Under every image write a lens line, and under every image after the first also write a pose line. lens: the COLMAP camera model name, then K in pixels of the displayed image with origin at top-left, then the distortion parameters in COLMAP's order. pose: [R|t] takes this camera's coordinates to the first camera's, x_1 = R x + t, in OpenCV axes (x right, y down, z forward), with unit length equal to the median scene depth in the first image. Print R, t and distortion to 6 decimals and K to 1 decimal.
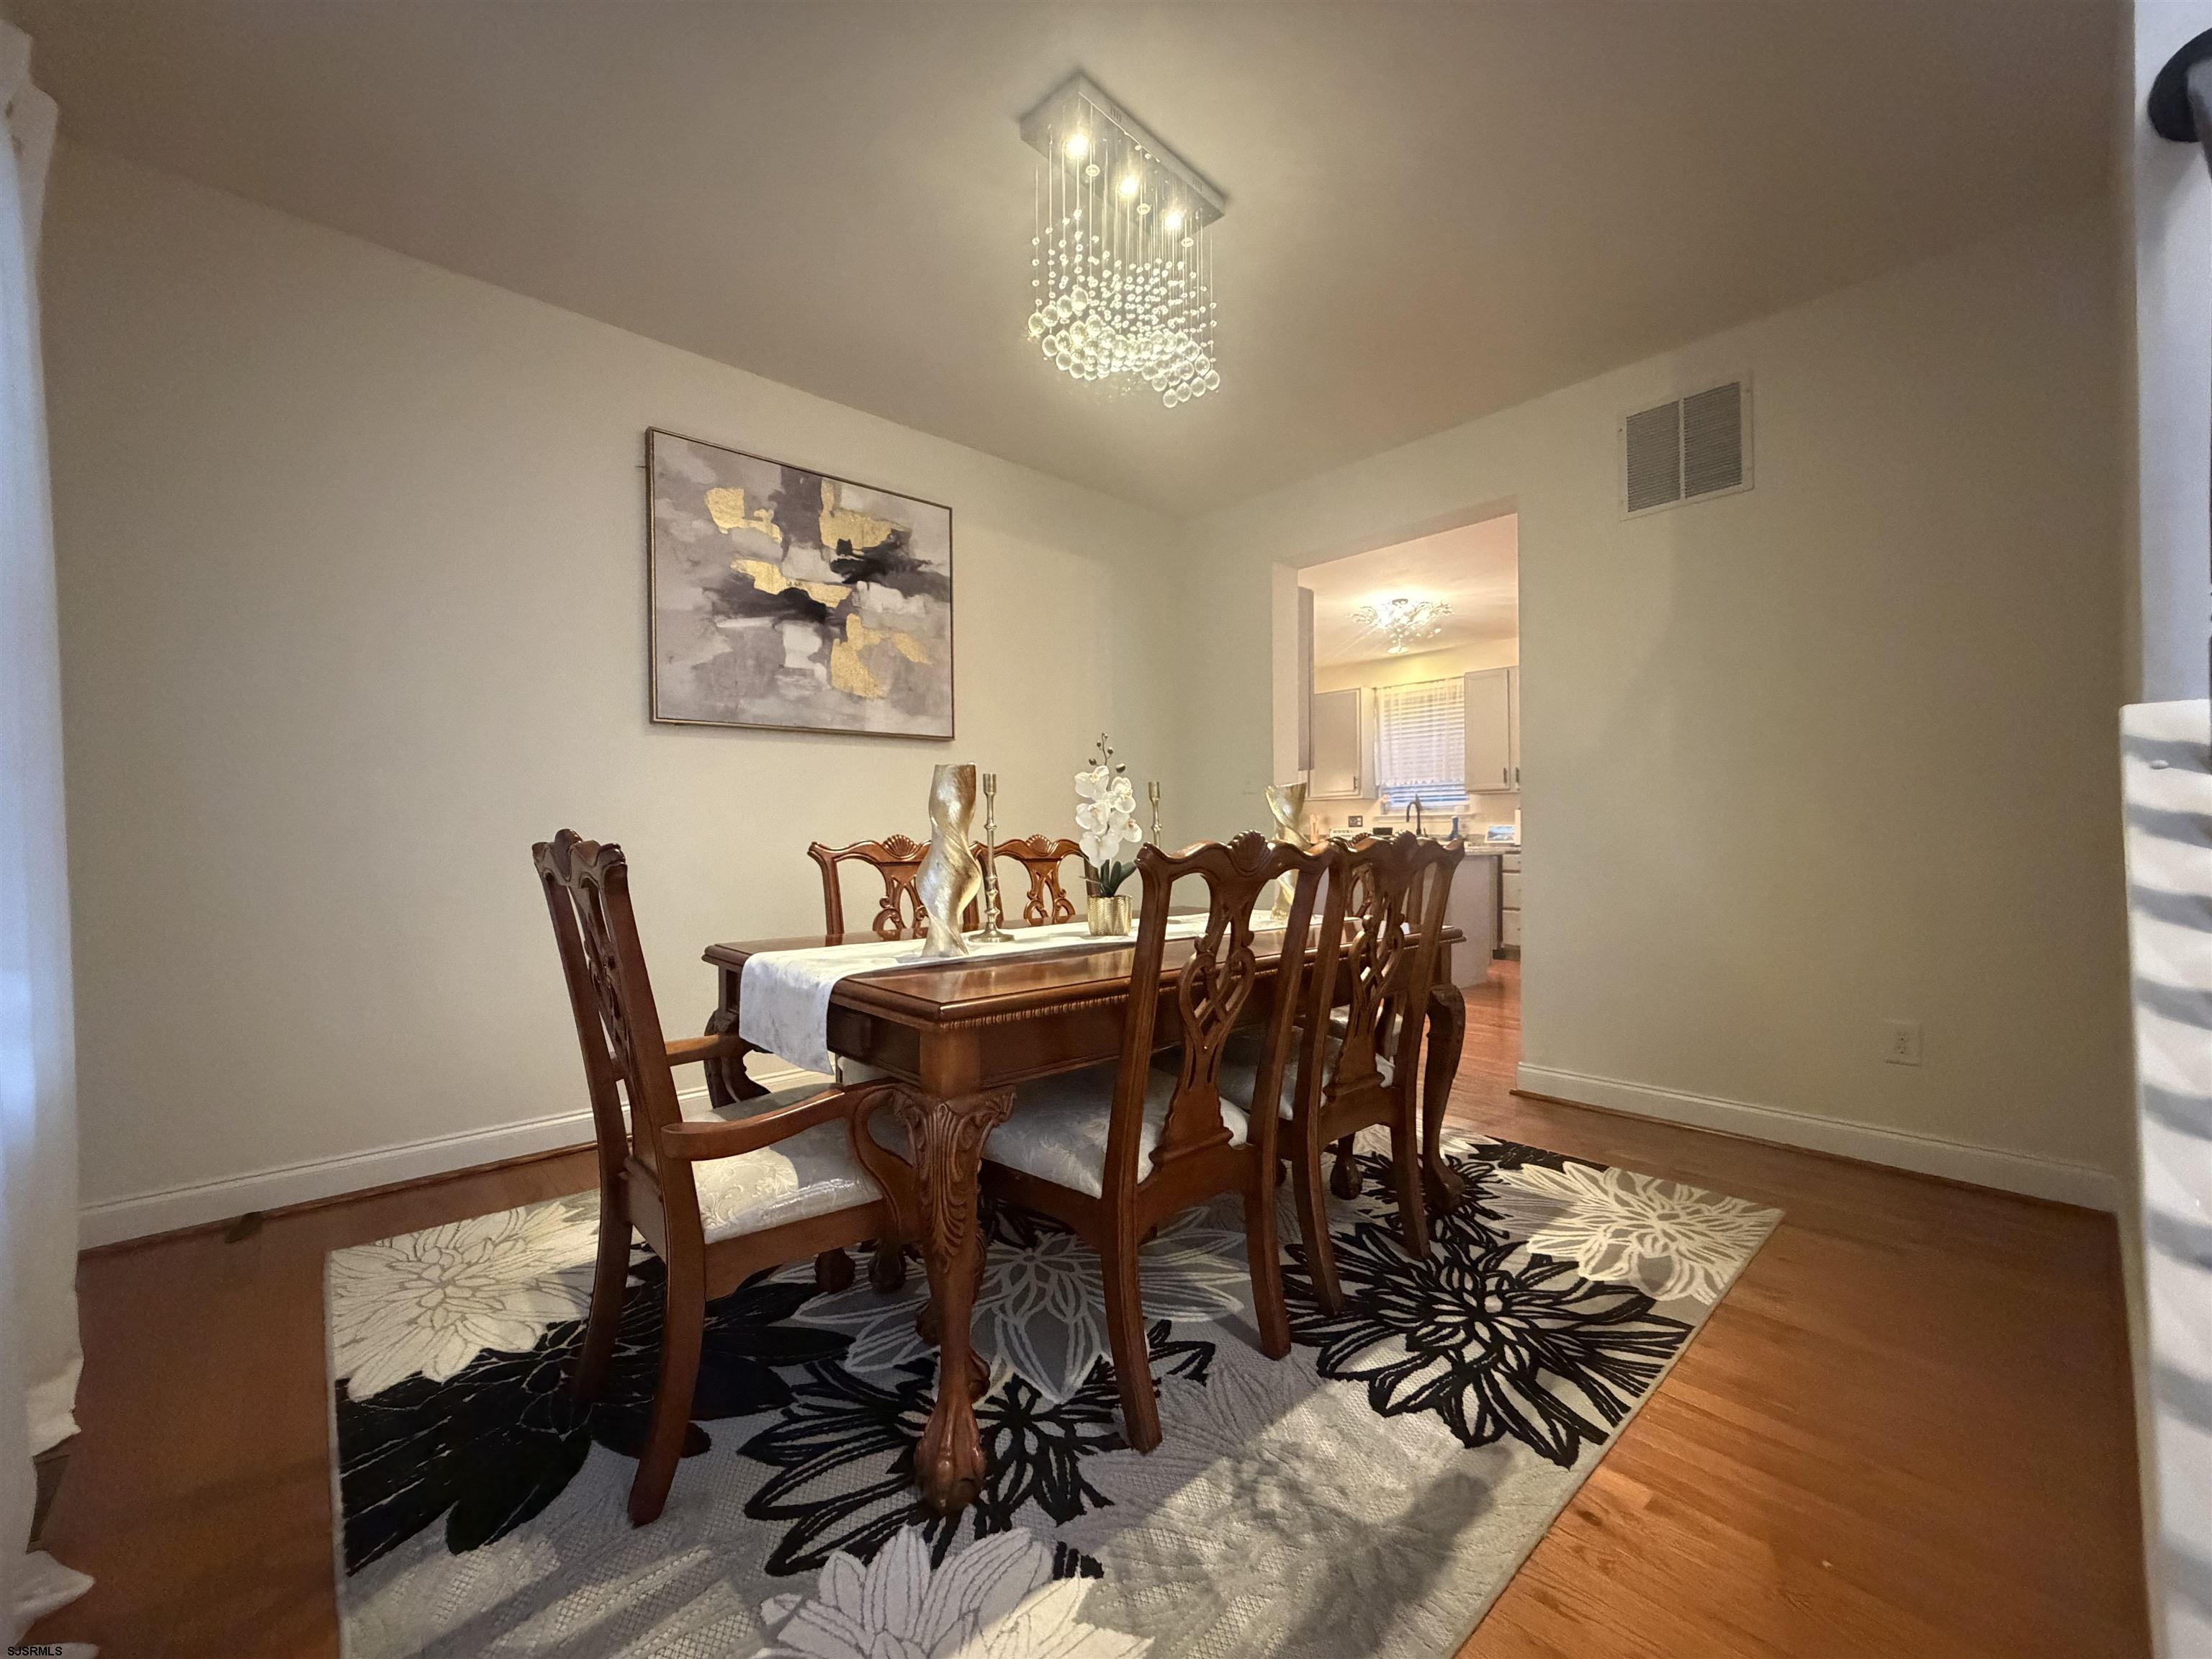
lens RADIAL K [[880.5, 0, 1095.3], [0, 880.5, 832.8], [0, 0, 1]] dist [-0.000152, -0.000192]
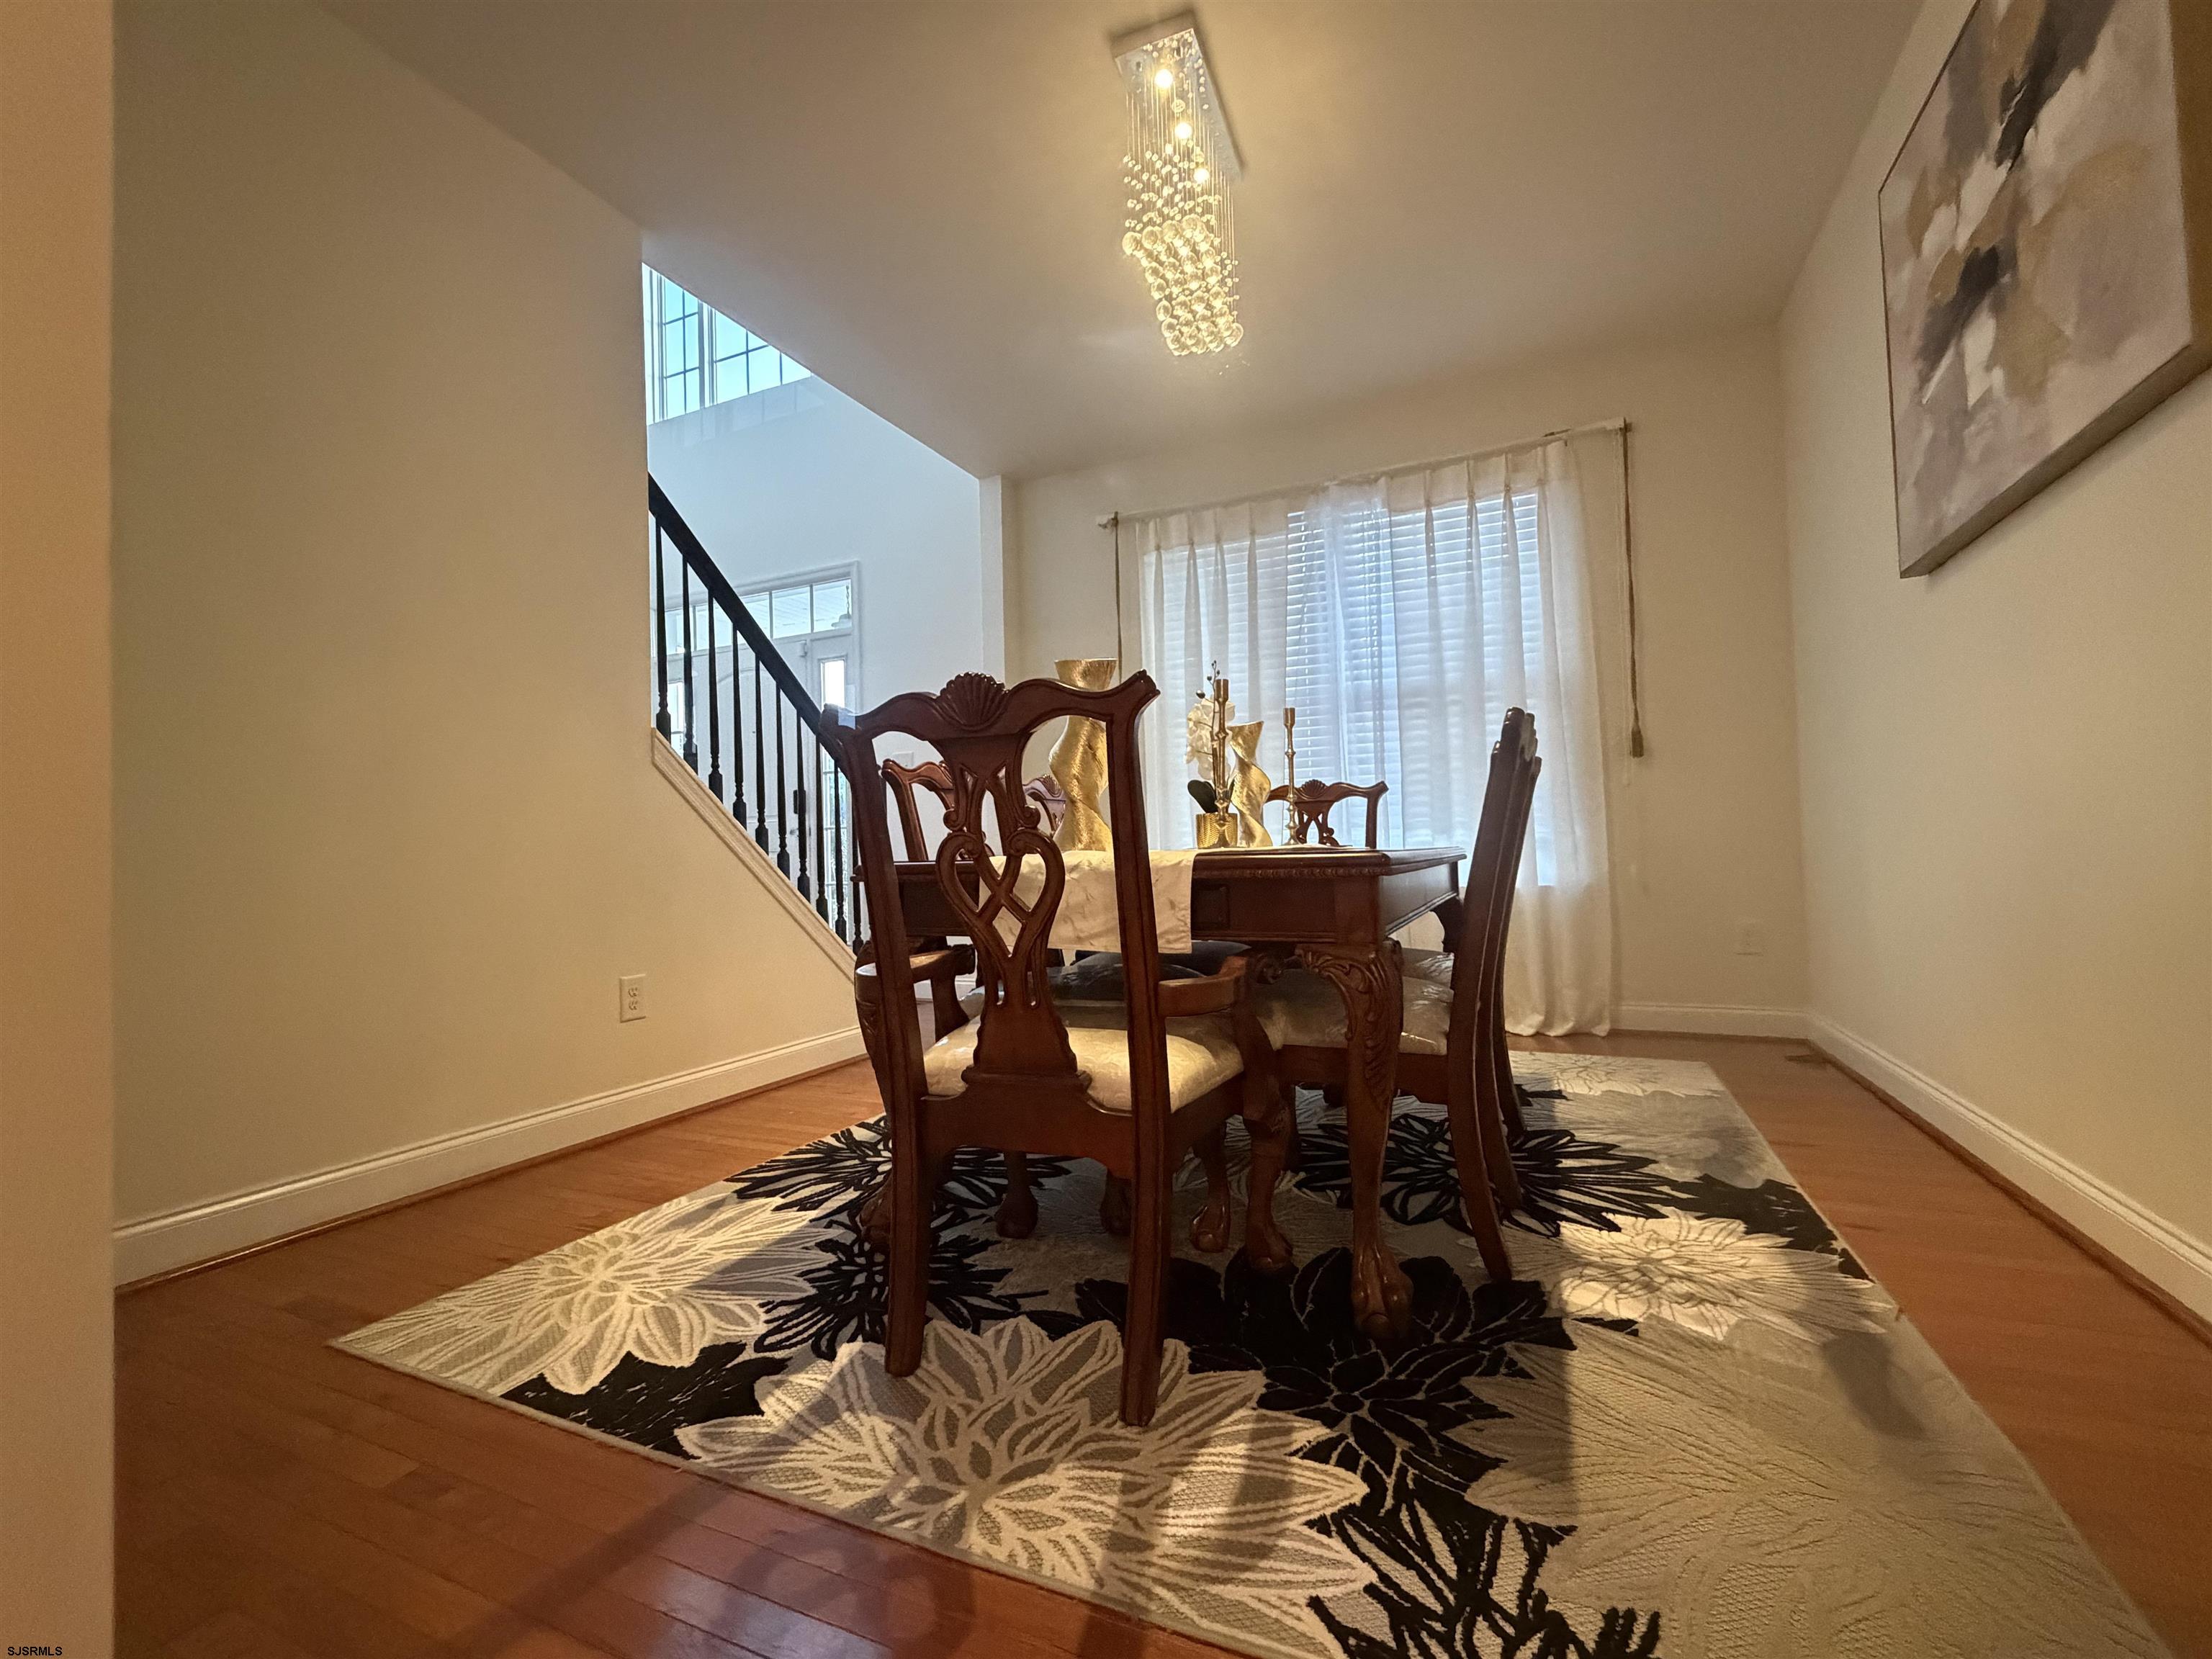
lens RADIAL K [[956.1, 0, 1108.4], [0, 956.1, 826.5], [0, 0, 1]] dist [0.000057, -0.000024]
pose [[-0.913479, 0.013913, -0.406649, 0.587680], [0.028785, 0.999121, -0.030478, 0.113300], [0.405868, -0.039546, -0.913076, 1.948579]]
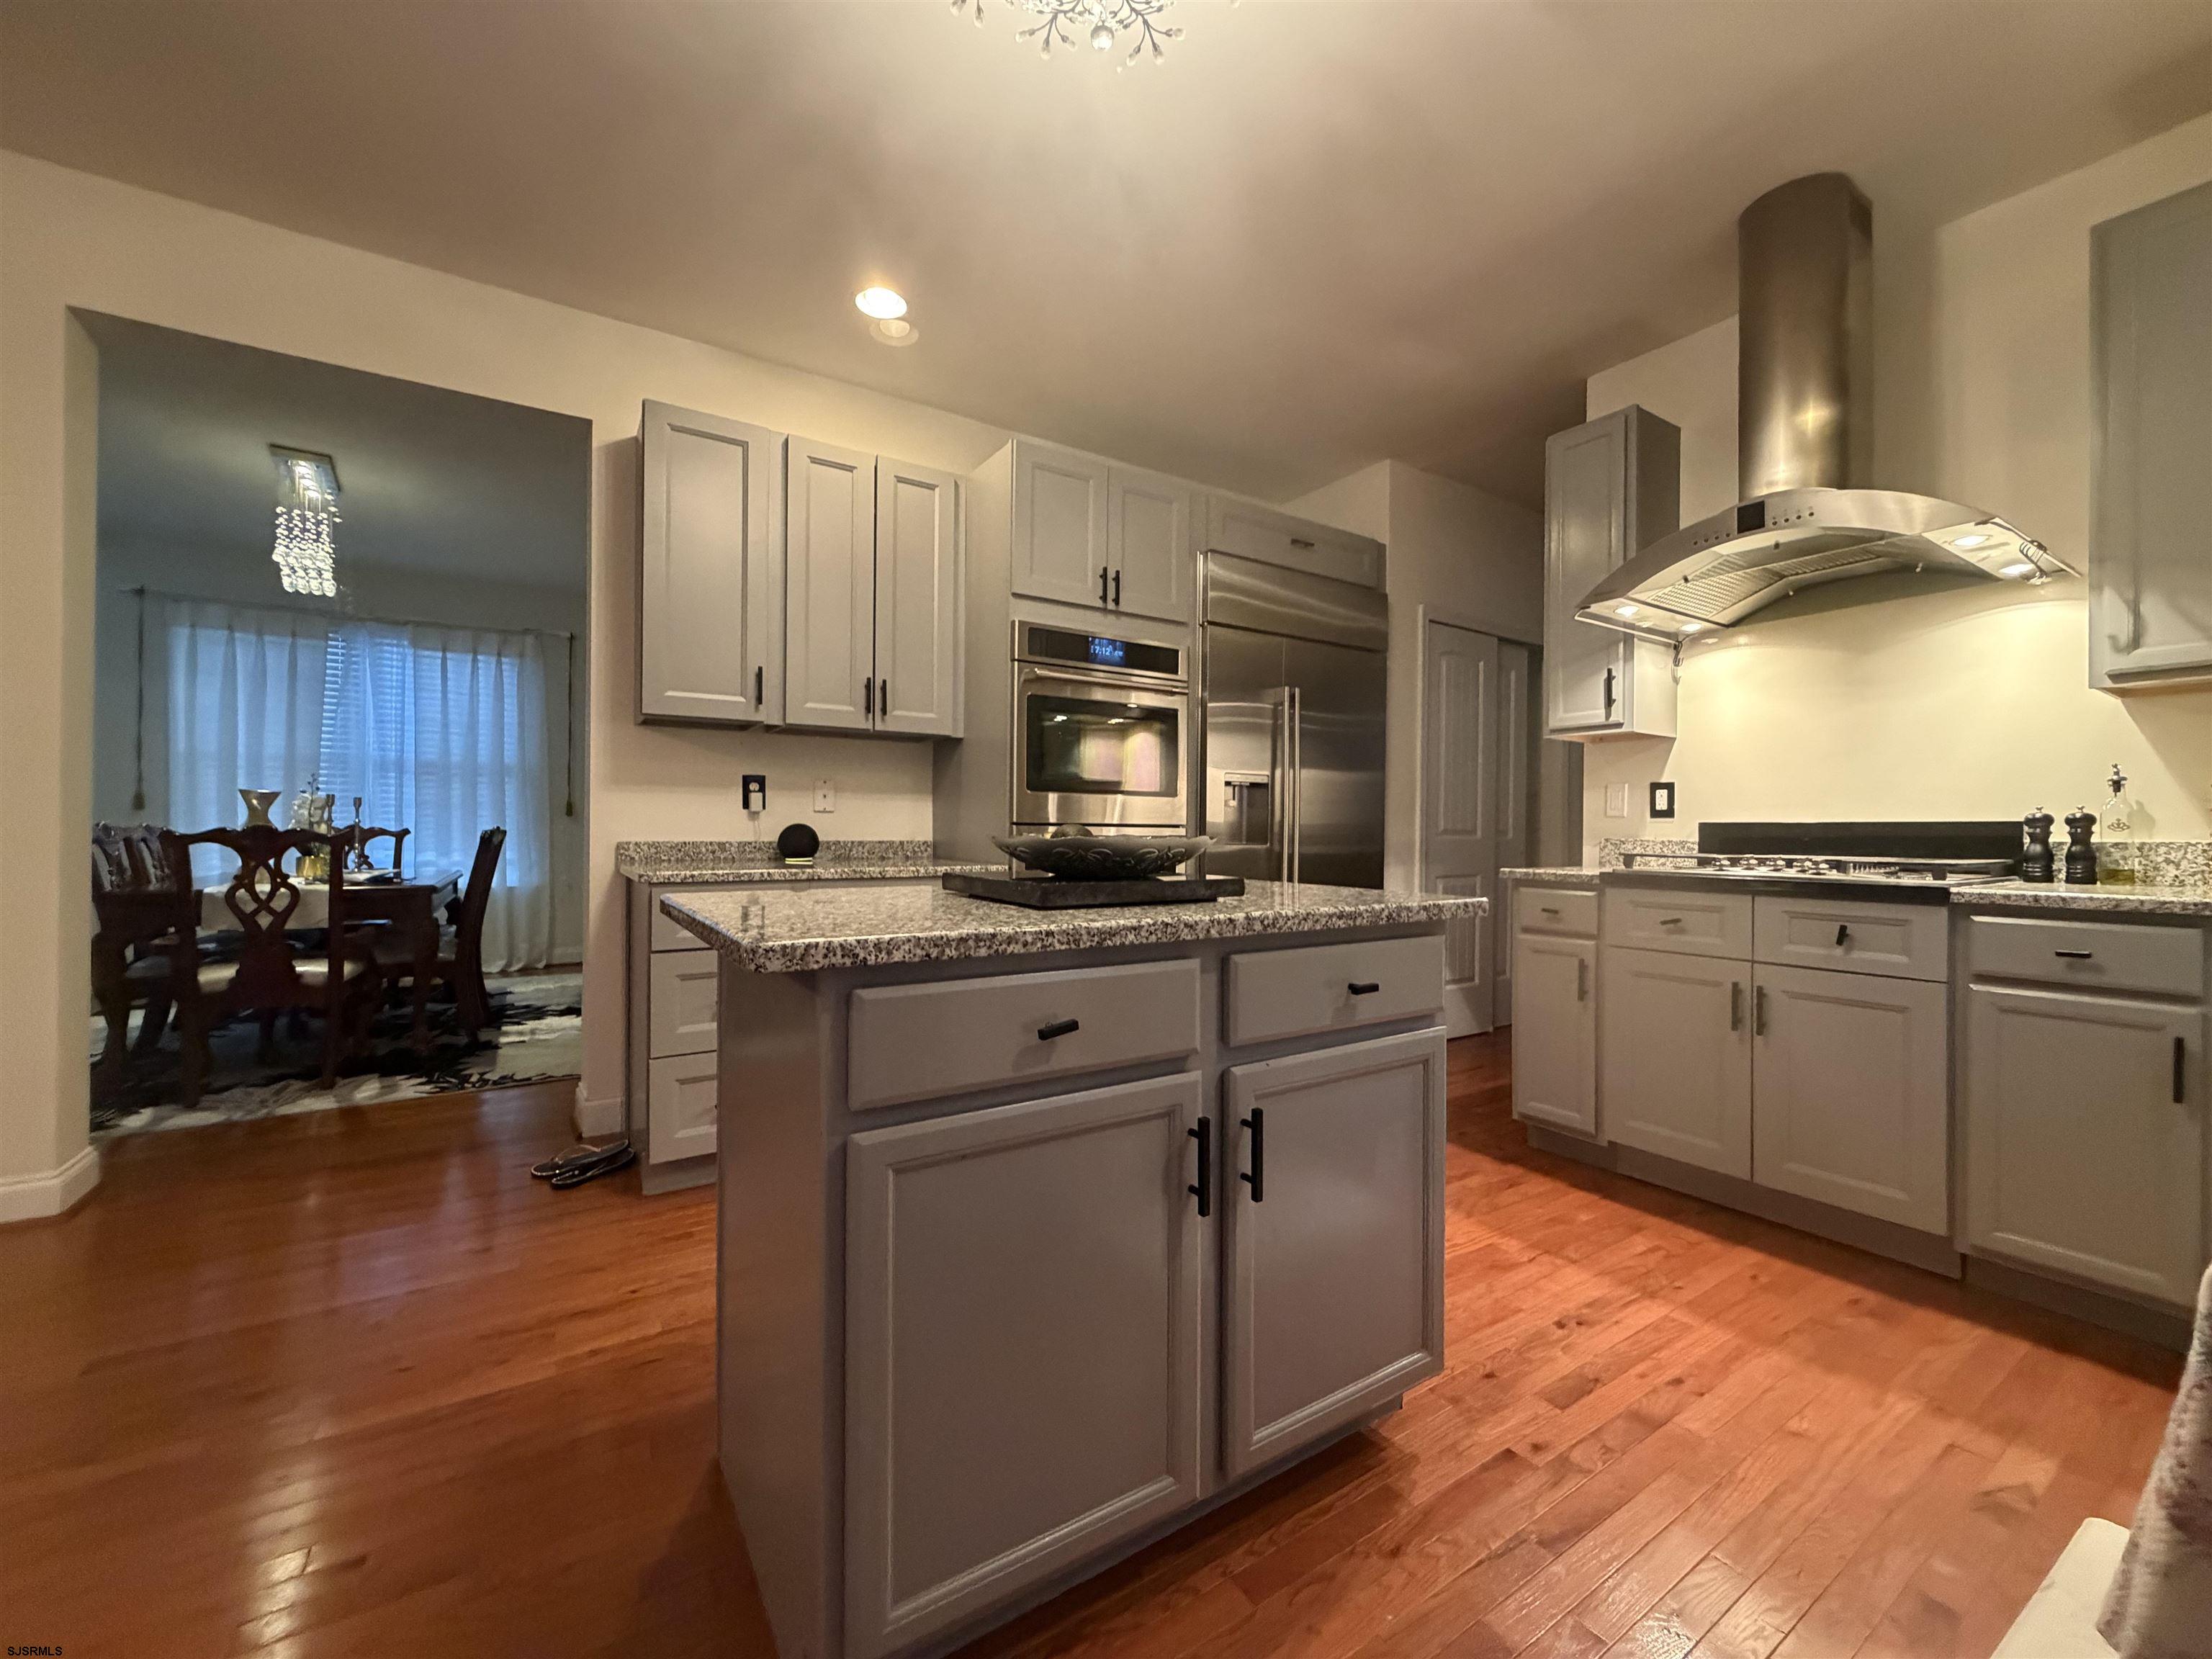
lens RADIAL K [[880.5, 0, 1096.3], [0, 880.5, 827.5], [0, 0, 1]] dist [-0.000152, -0.000192]
pose [[-0.156691, -0.002106, -0.987645, 1.647199], [-0.002681, 0.999995, -0.001707, 0.001907], [0.987644, 0.002380, -0.156696, 2.970105]]
